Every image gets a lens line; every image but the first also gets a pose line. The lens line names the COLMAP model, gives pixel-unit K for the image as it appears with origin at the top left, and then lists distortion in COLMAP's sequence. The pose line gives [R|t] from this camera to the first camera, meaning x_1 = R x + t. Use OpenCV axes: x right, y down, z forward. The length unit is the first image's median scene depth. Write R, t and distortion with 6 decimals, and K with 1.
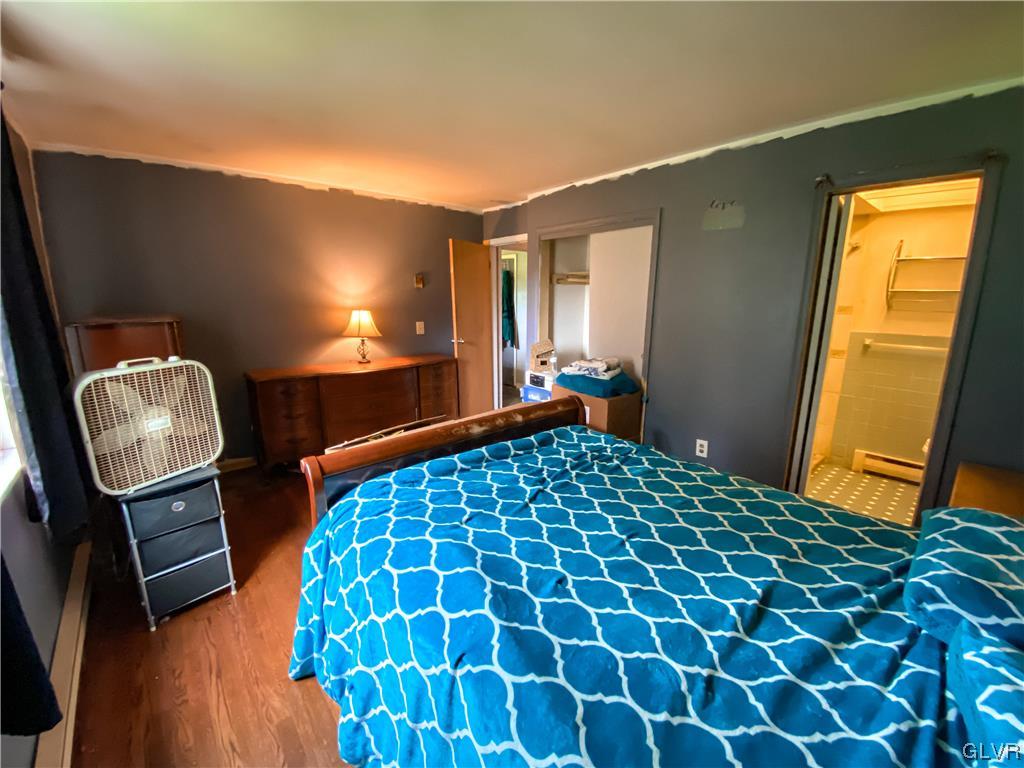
lens RADIAL K [[415.5, 0, 516.1], [0, 415.5, 383.7], [0, 0, 1]] dist [0.060815, -0.043098]
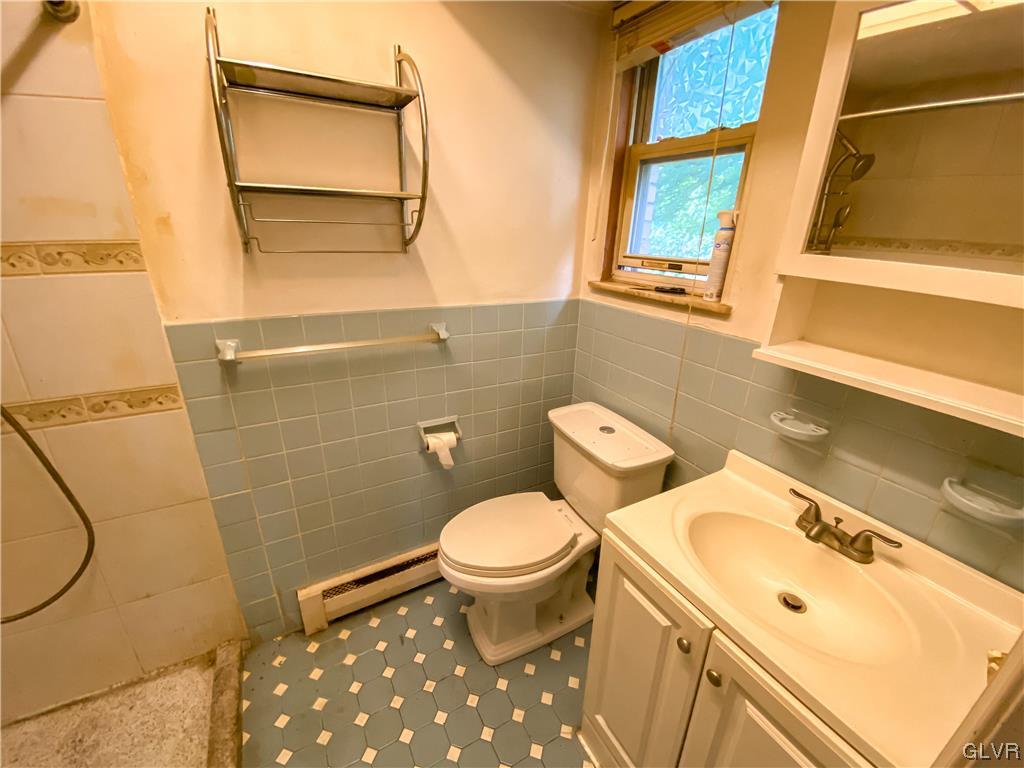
lens RADIAL K [[415.5, 0, 516.1], [0, 415.5, 383.7], [0, 0, 1]] dist [0.060815, -0.043098]
pose [[0.220634, -0.335956, 0.915672, 0.547265], [0.189365, 0.935698, 0.297675, -0.127723], [-0.956798, 0.107718, 0.270065, 0.675047]]
